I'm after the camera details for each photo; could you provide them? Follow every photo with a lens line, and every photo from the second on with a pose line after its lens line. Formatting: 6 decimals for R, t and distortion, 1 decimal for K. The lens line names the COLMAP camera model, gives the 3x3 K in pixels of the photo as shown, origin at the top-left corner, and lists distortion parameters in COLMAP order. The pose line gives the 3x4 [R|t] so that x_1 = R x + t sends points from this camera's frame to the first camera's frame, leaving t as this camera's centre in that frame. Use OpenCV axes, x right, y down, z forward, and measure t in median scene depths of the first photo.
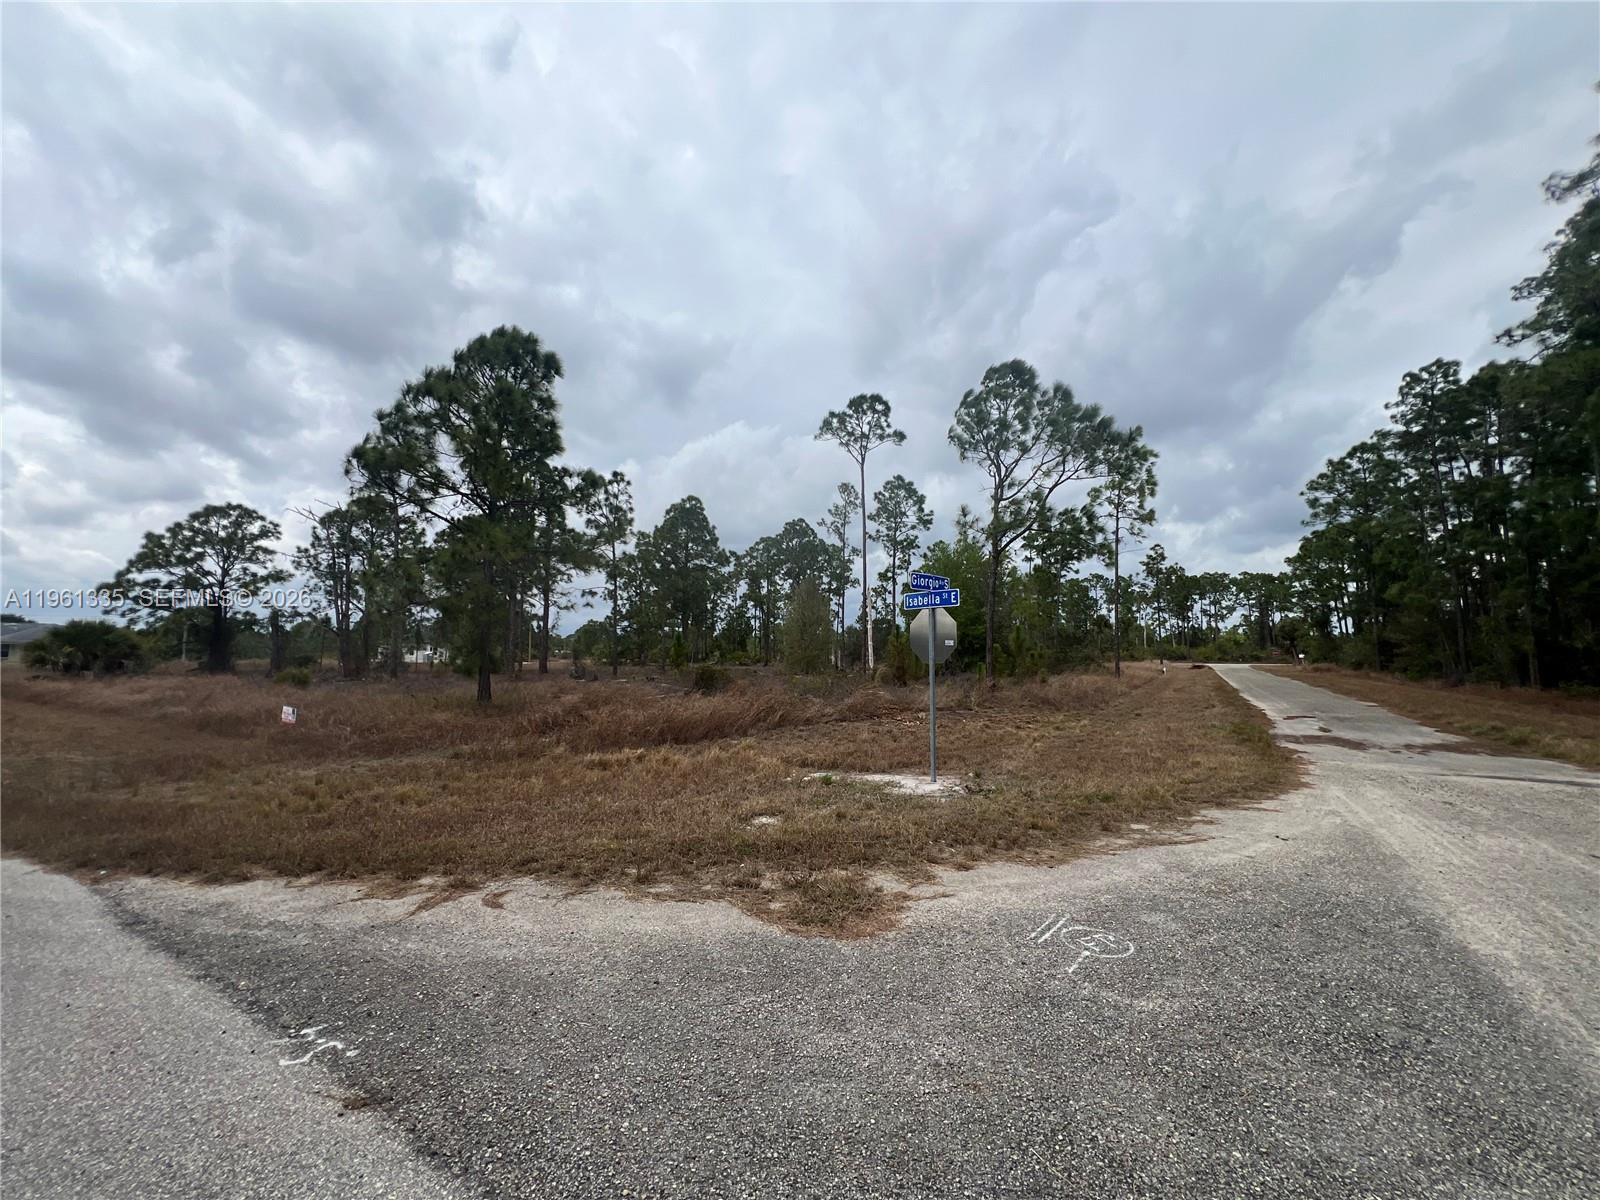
lens RADIAL K [[639.1, 0, 797.8], [0, 639.1, 608.3], [0, 0, 1]] dist [0.001712, 0.000279]
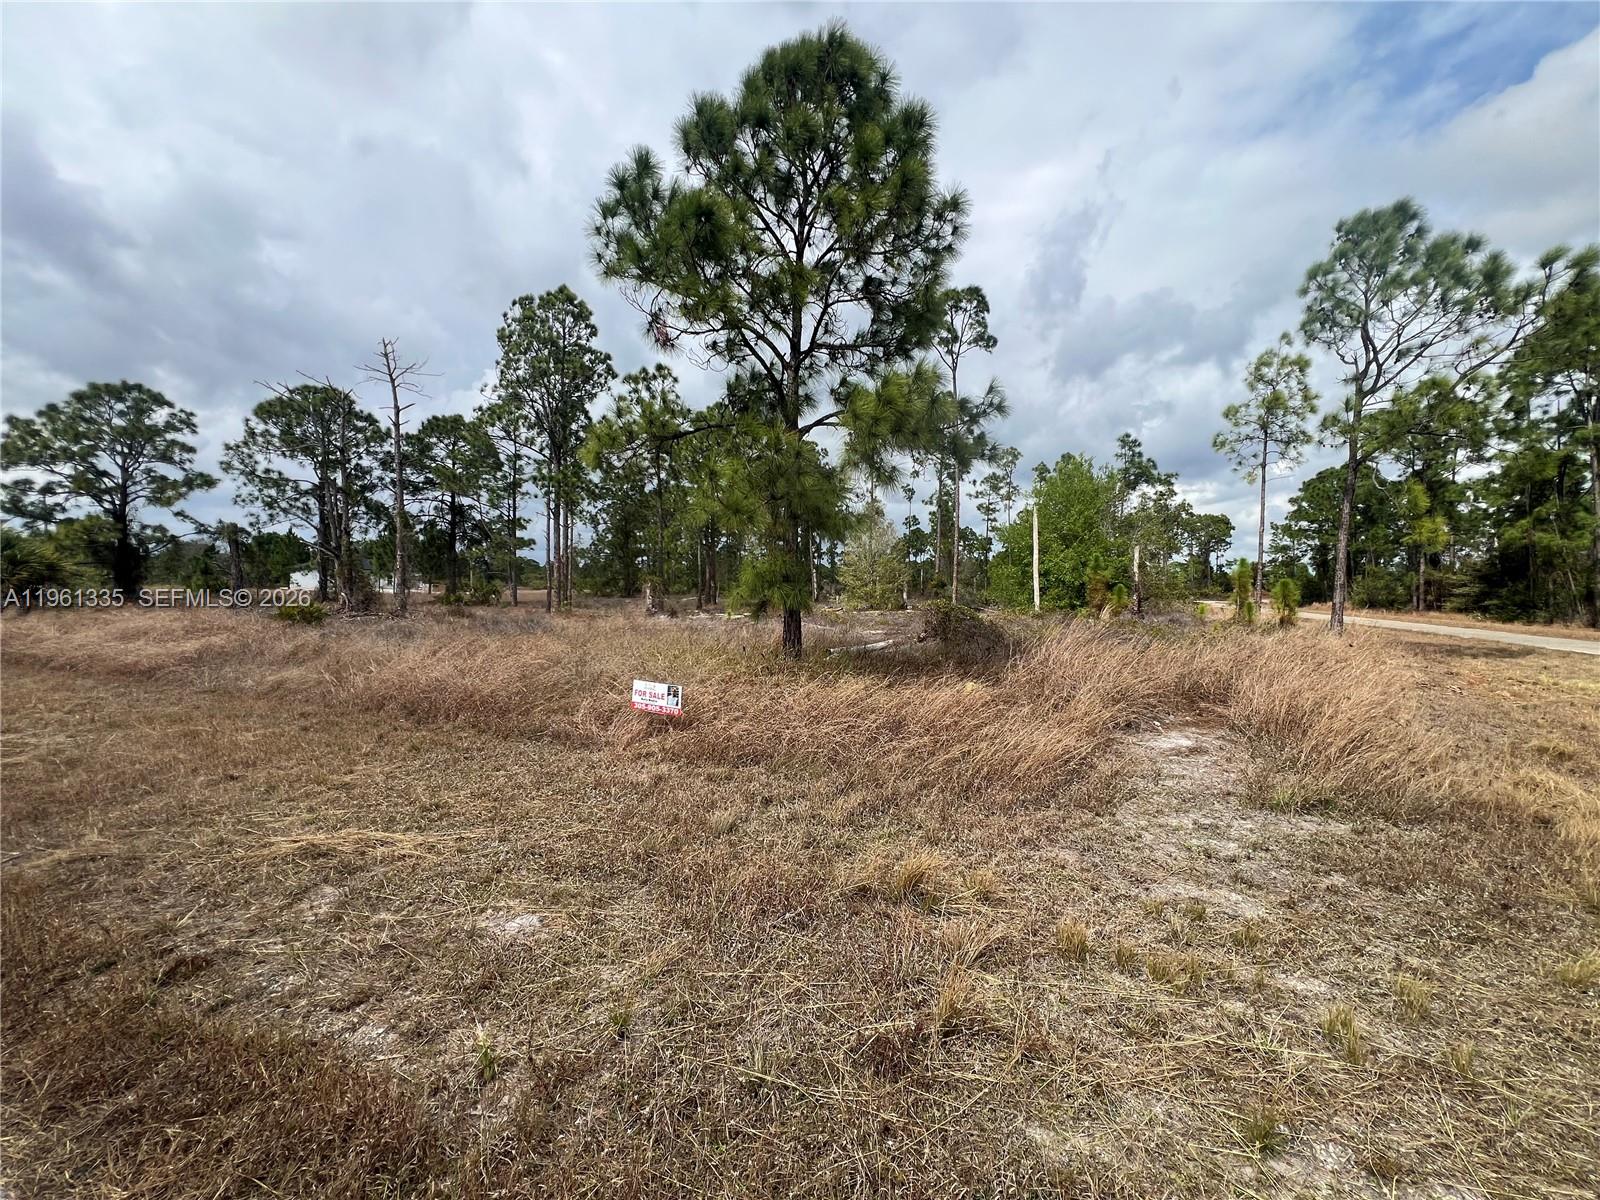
lens RADIAL K [[668.8, 0, 858.0], [0, 668.8, 605.6], [0, 0, 1]] dist [-0.002509, -0.000107]
pose [[0.990925, 0.007329, 0.134213, -0.131191], [-0.020628, 0.994976, 0.097969, 0.004789], [-0.132820, -0.099849, 0.986098, 0.079065]]
